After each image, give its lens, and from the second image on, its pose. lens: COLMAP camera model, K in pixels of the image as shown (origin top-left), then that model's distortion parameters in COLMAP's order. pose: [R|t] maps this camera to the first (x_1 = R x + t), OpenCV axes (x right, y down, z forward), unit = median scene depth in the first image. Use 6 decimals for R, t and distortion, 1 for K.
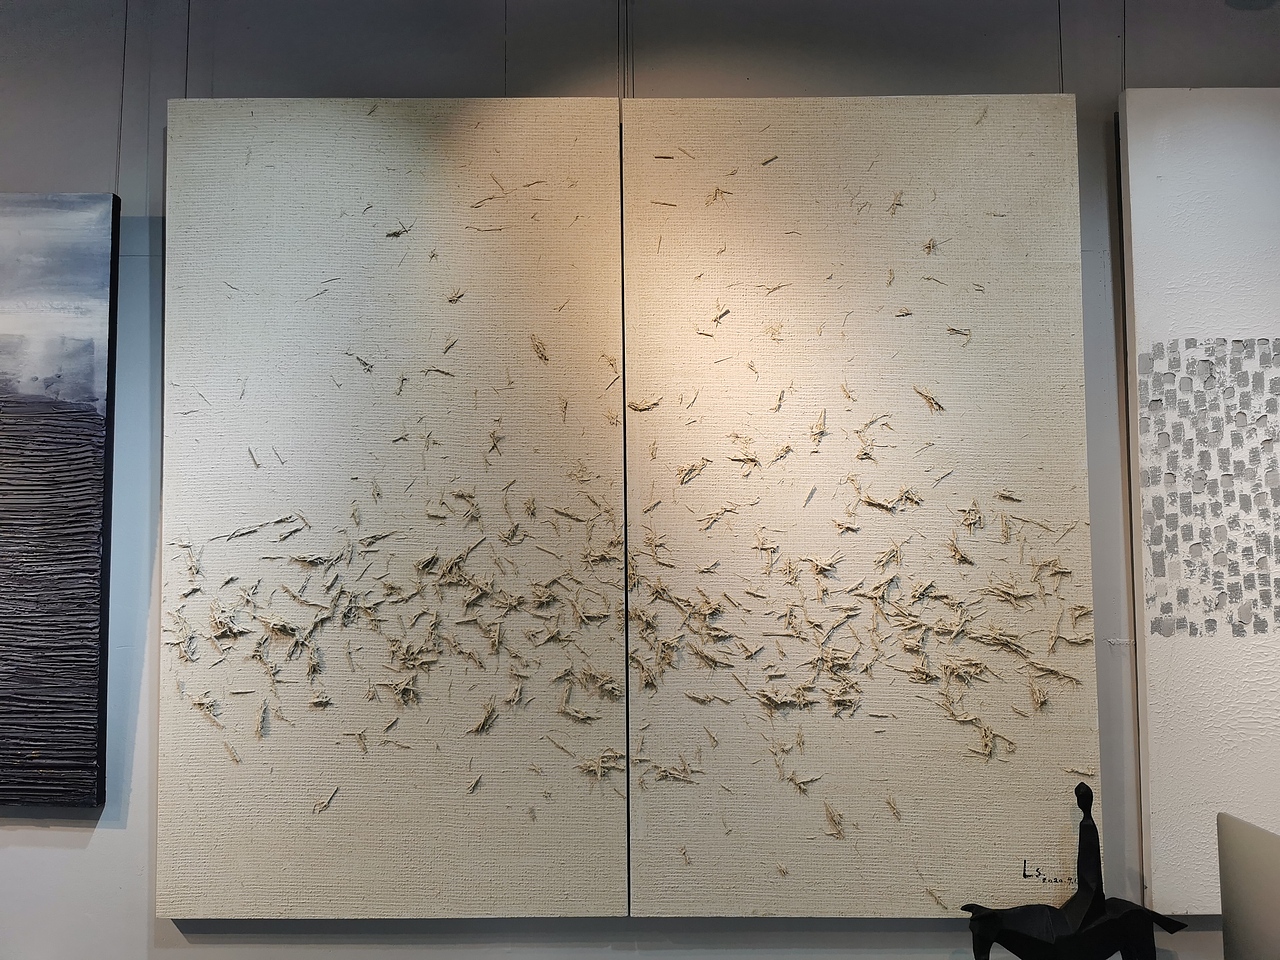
lens RADIAL K [[1007.5, 0, 639.4], [0, 1007.5, 478.0], [0, 0, 1]] dist [-0.004071, -0.000692]
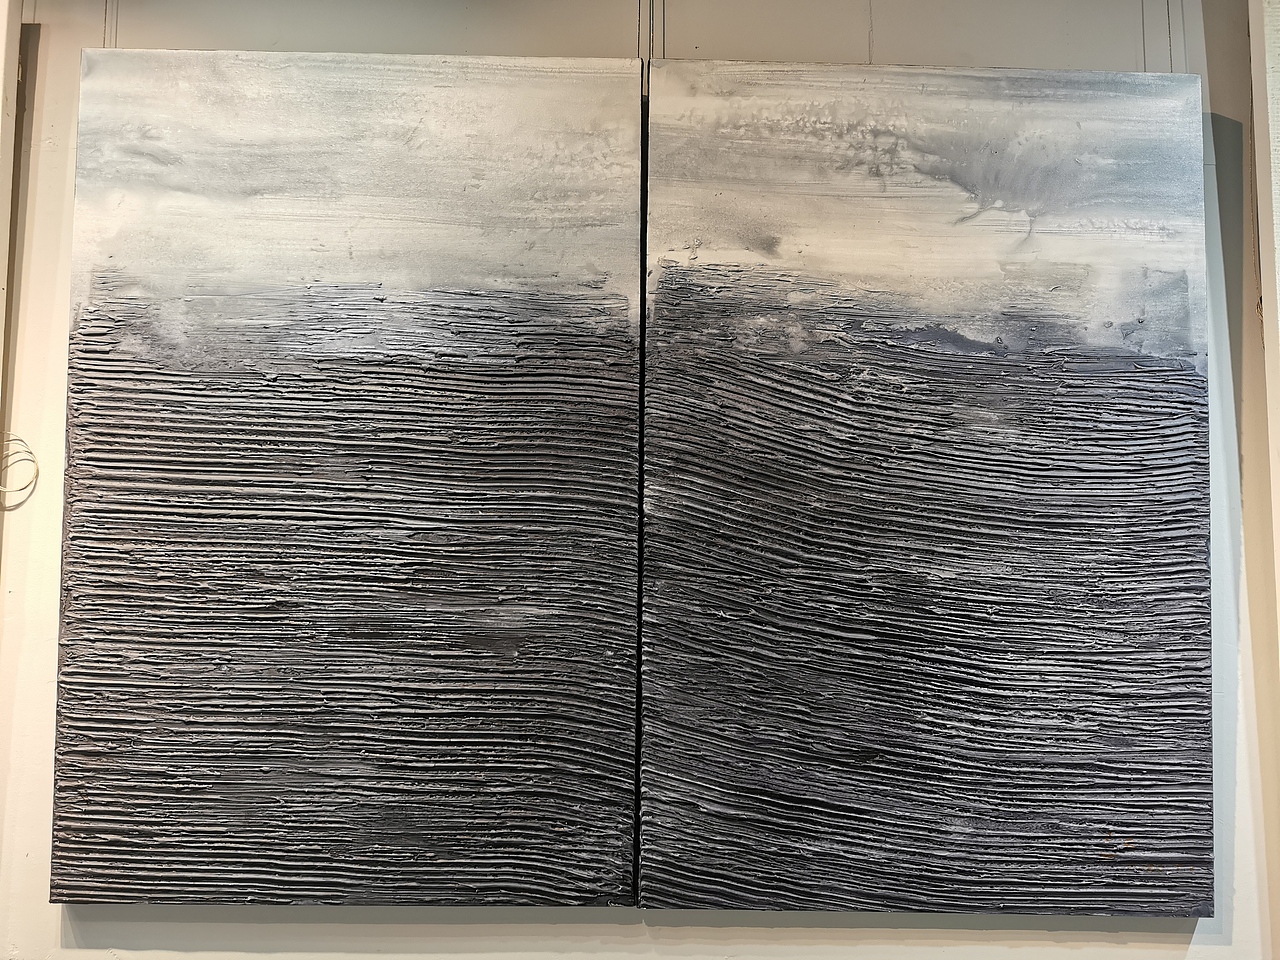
lens RADIAL K [[1007.5, 0, 640.0], [0, 1007.5, 479.7], [0, 0, 1]] dist [-0.004071, -0.000692]
pose [[0.999309, 0.009071, 0.036037, -0.971126], [-0.008800, 0.999932, -0.007673, 0.022210], [-0.036104, 0.007350, 0.999321, 0.288894]]
